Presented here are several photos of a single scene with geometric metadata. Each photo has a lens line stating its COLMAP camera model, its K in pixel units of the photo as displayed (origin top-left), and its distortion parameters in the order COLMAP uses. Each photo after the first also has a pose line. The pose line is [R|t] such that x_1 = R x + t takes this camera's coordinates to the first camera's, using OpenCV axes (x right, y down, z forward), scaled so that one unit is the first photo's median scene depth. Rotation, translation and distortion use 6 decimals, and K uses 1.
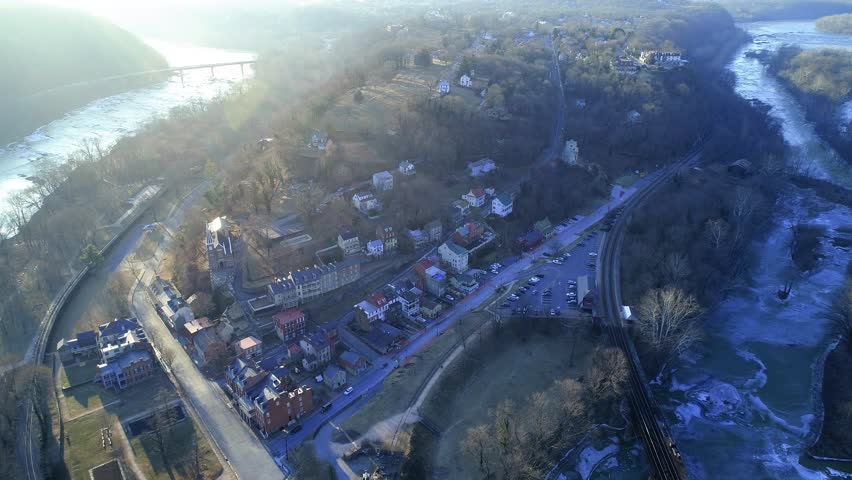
lens RADIAL K [[596.9, 0, 426.0], [0, 596.9, 240.0], [0, 0, 1]] dist [-0.000054, -0.005232]
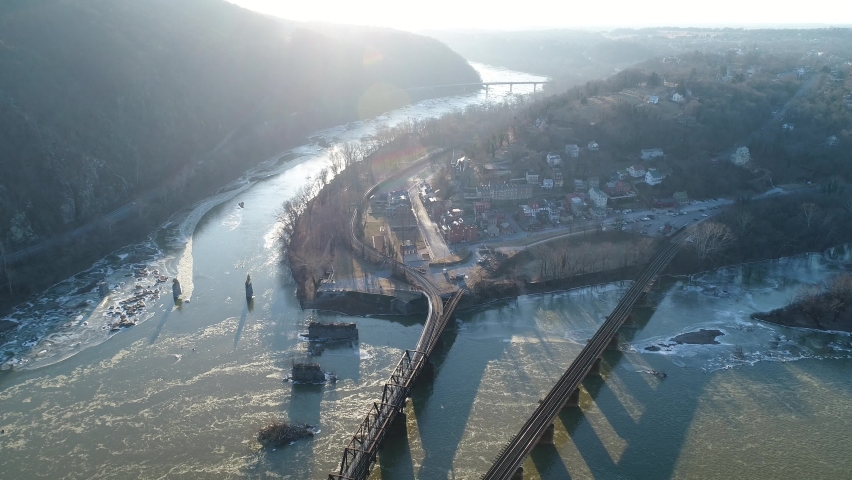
lens RADIAL K [[596.9, 0, 426.0], [0, 596.9, 240.0], [0, 0, 1]] dist [-0.000054, -0.005232]
pose [[0.871716, 0.181131, -0.455306, 0.365210], [-0.204122, 0.978944, -0.001360, 0.217580], [0.445473, 0.094124, 0.890334, -0.519963]]
